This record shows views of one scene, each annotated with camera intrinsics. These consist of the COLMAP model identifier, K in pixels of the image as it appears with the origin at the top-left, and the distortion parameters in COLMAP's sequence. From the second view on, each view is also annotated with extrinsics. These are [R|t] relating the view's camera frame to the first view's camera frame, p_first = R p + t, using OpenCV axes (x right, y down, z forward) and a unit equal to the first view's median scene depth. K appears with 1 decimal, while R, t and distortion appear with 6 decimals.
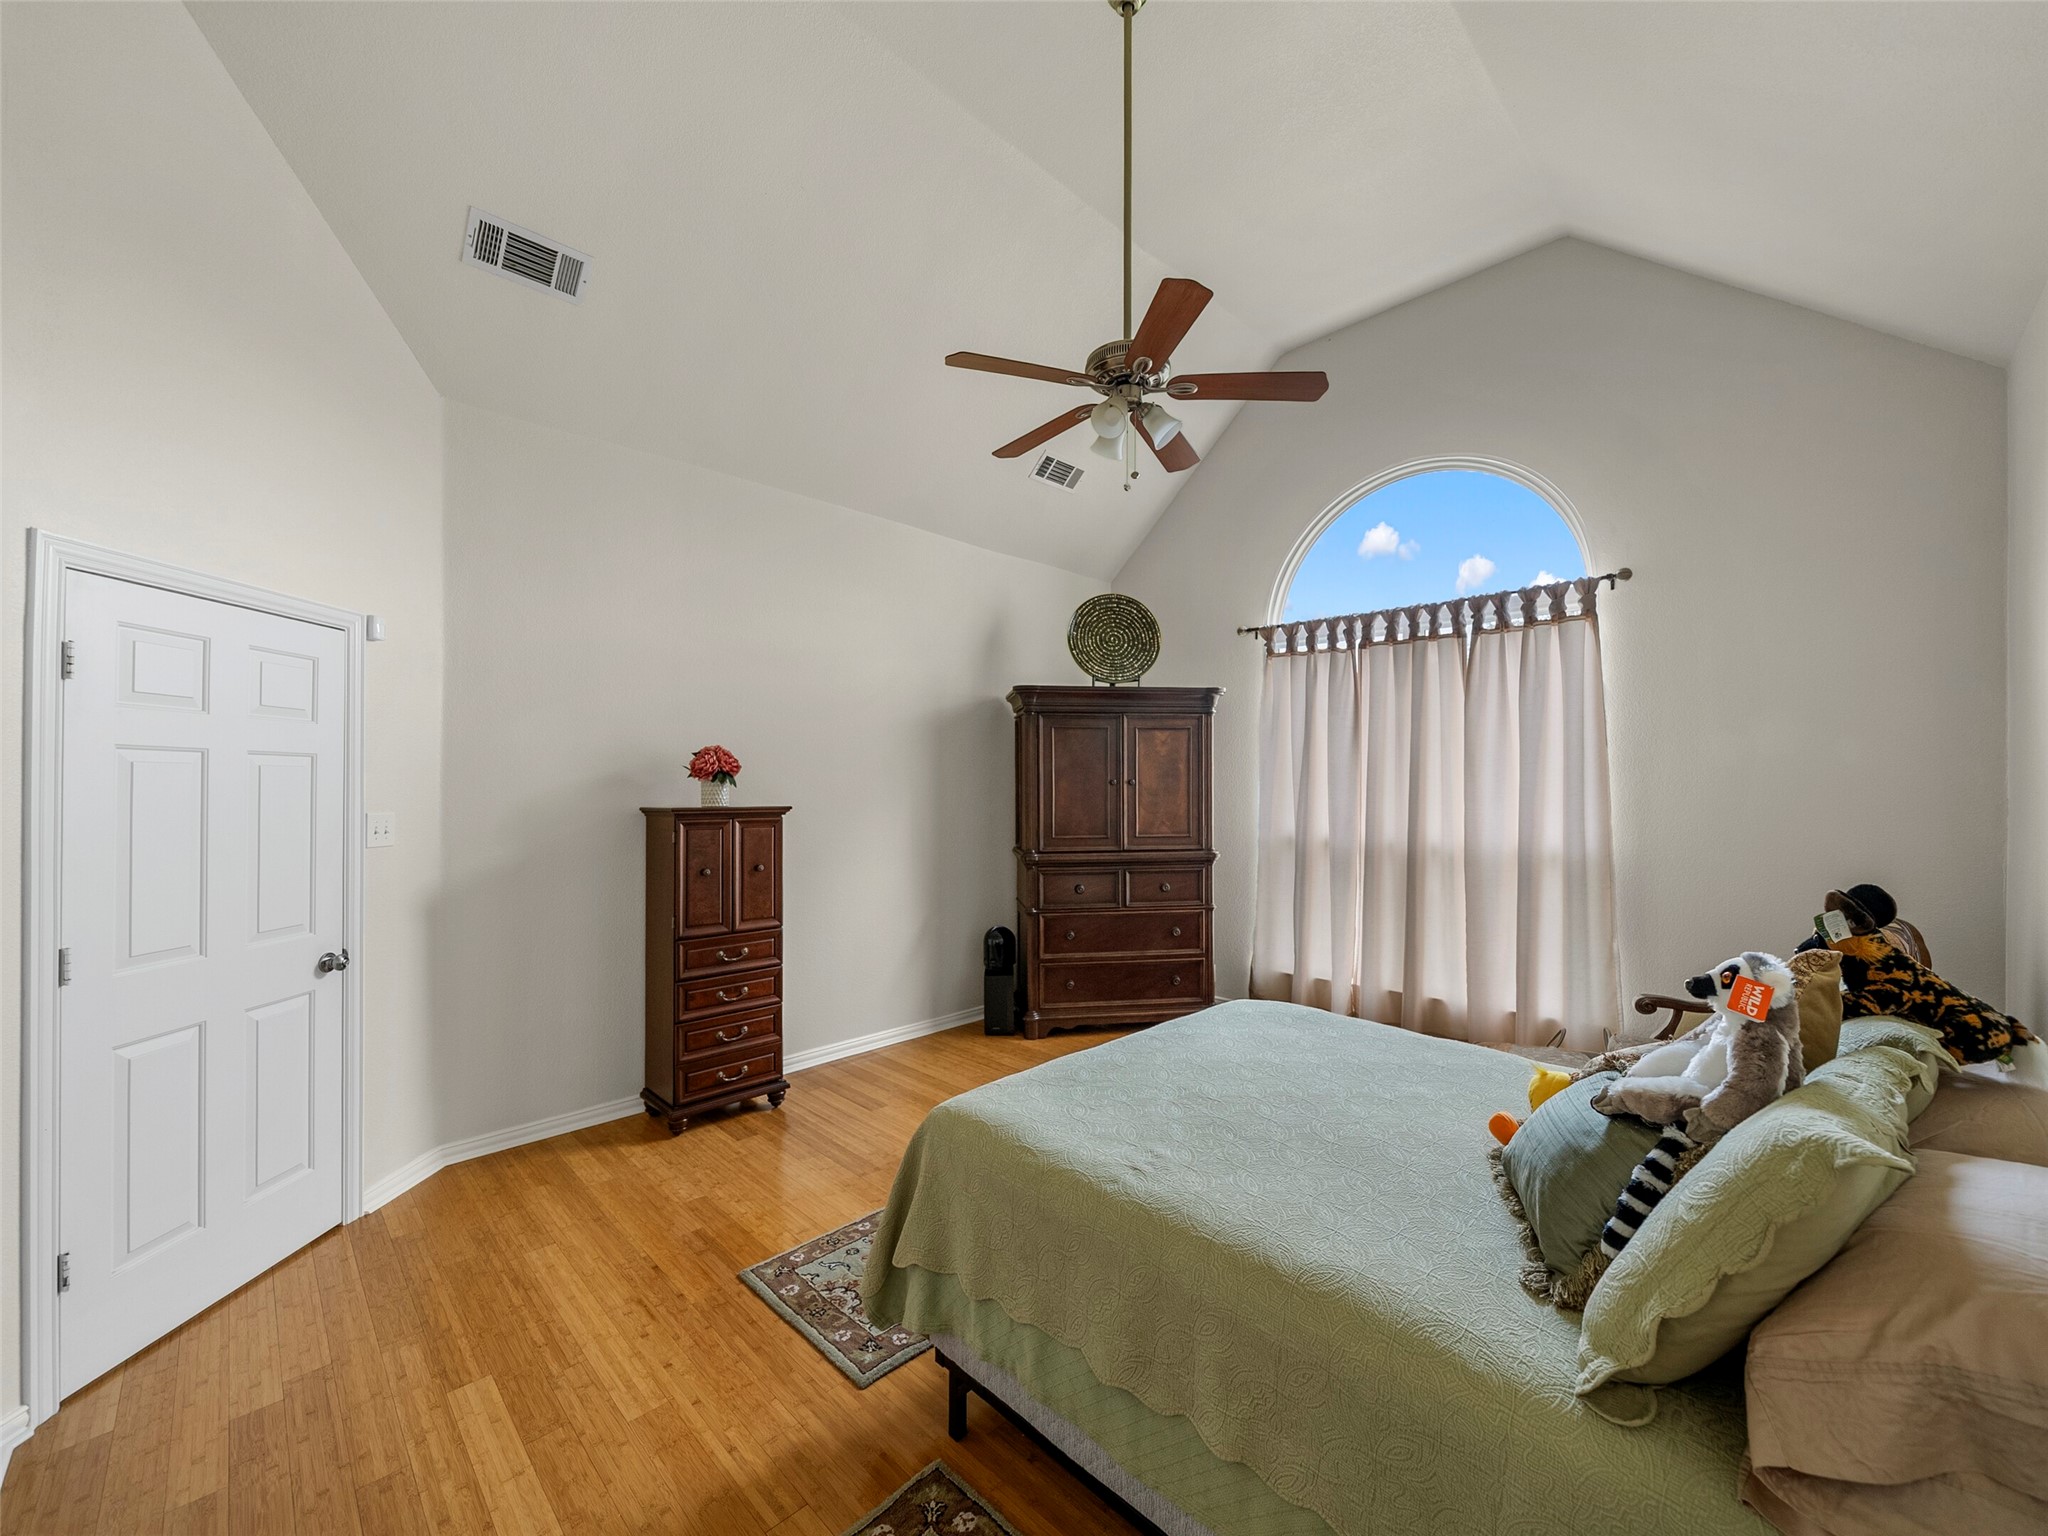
lens RADIAL K [[781.3, 0, 1015.5], [0, 781.3, 776.1], [0, 0, 1]] dist [-0.002346, -0.000095]
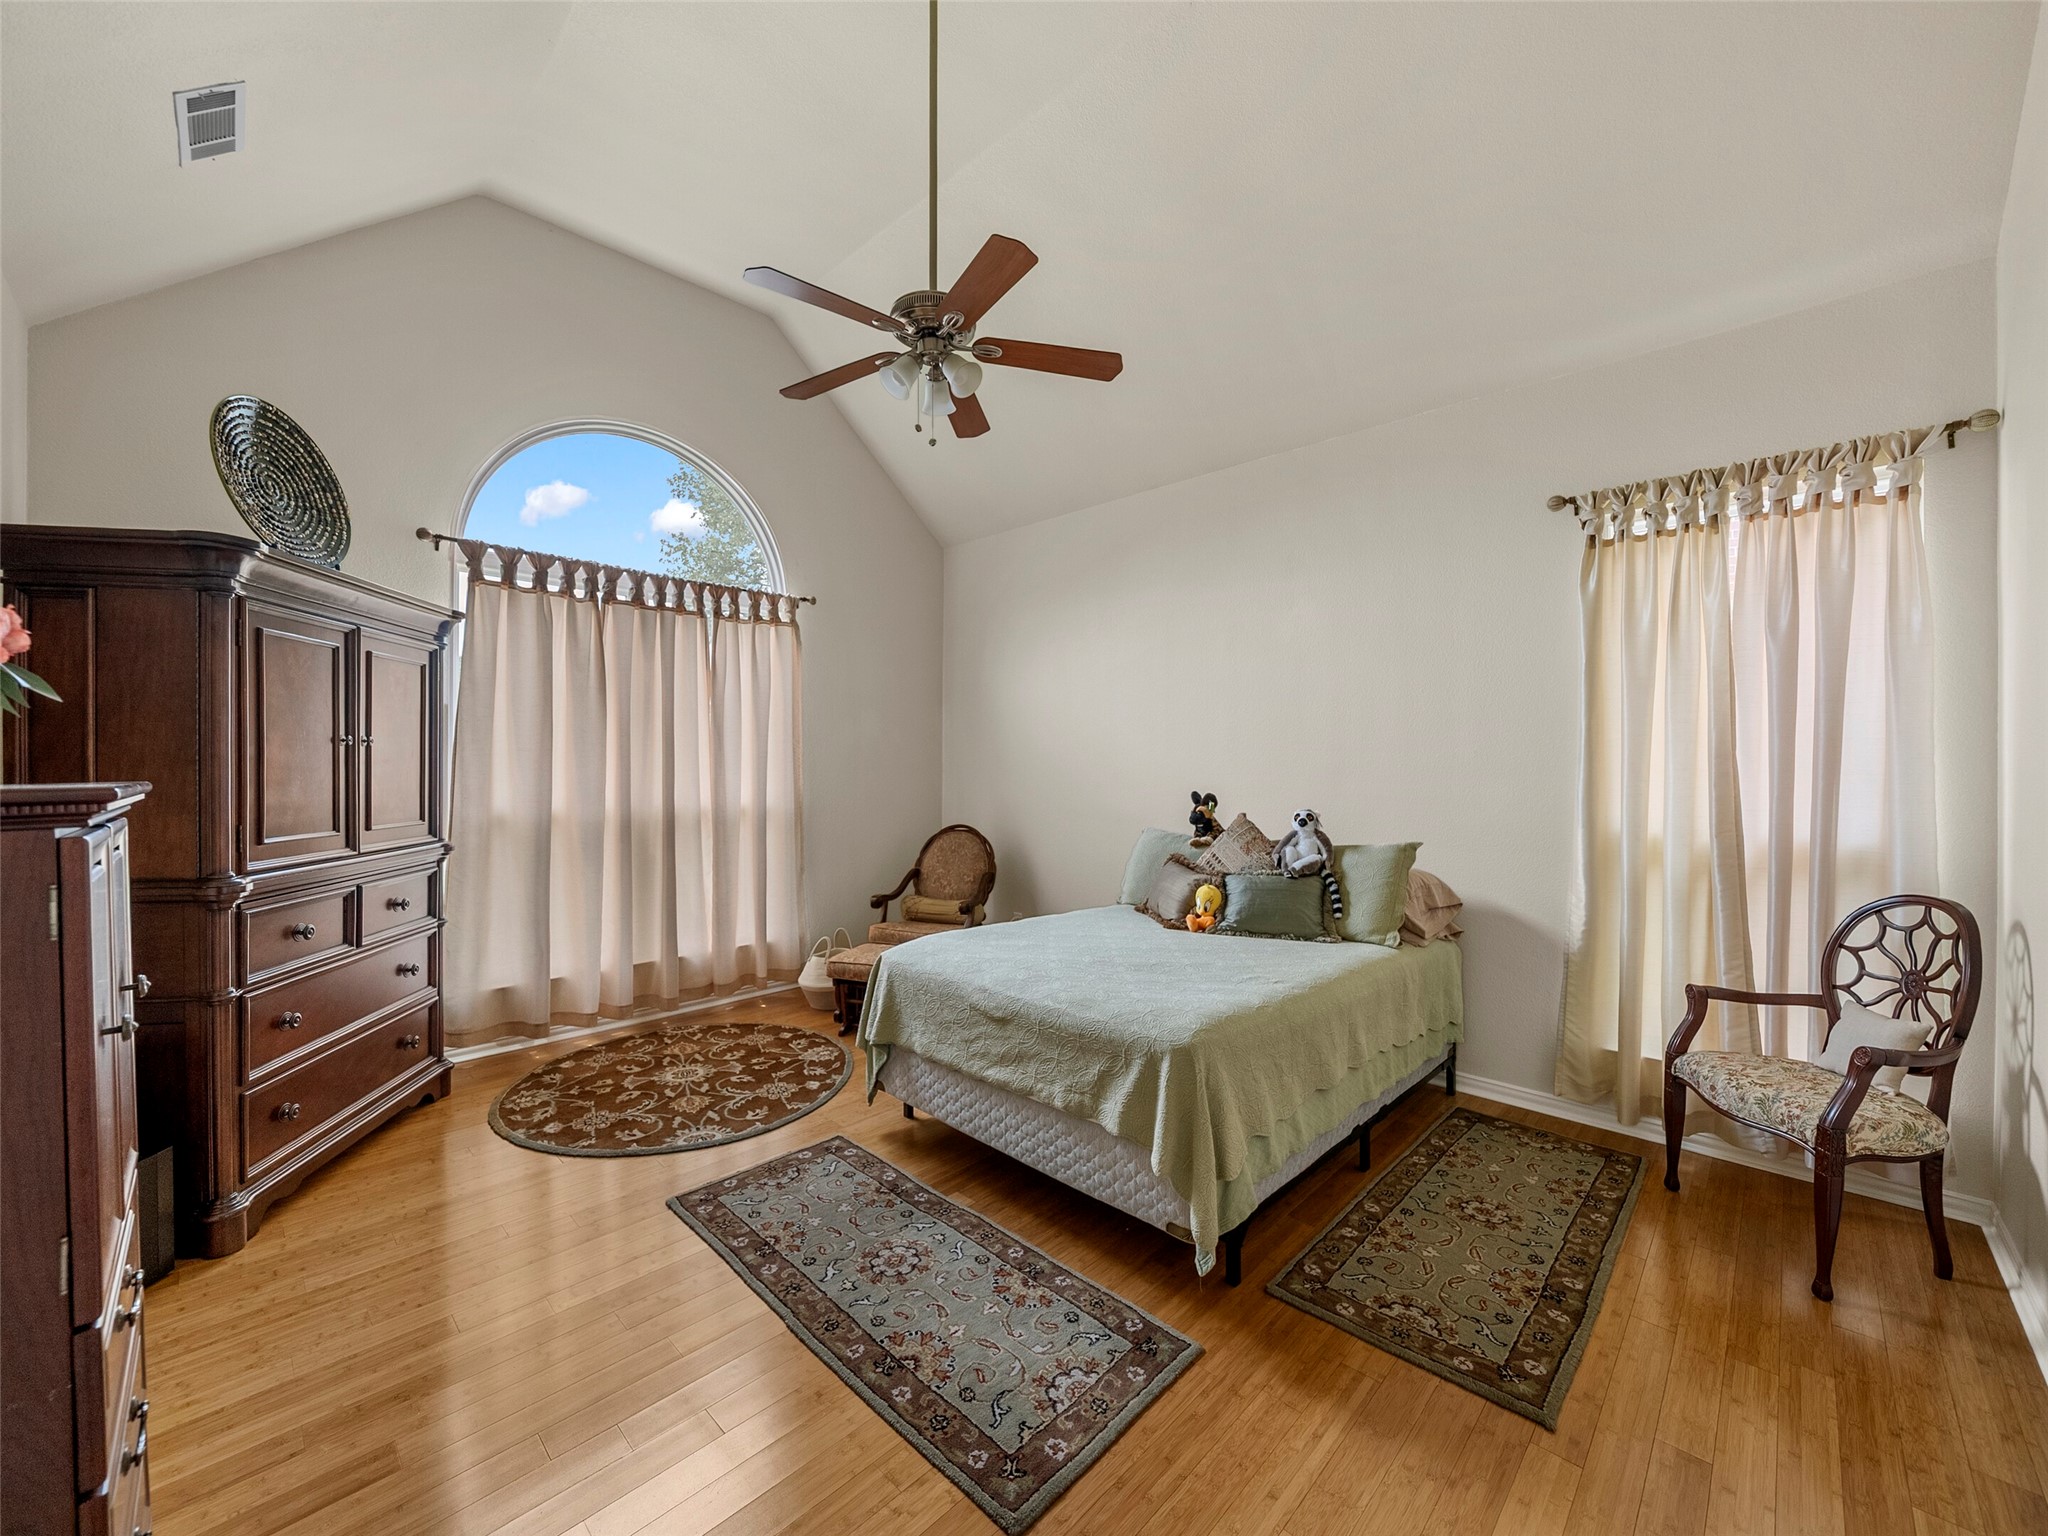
lens RADIAL K [[789.8, 0, 1027.4], [0, 789.8, 765.9], [0, 0, 1]] dist [-0.006423, 0.000113]
pose [[-0.004088, -0.000751, 0.999991, -0.531049], [-0.014202, 0.999899, 0.000693, 0.021866], [-0.999891, -0.014199, -0.004099, 0.551570]]
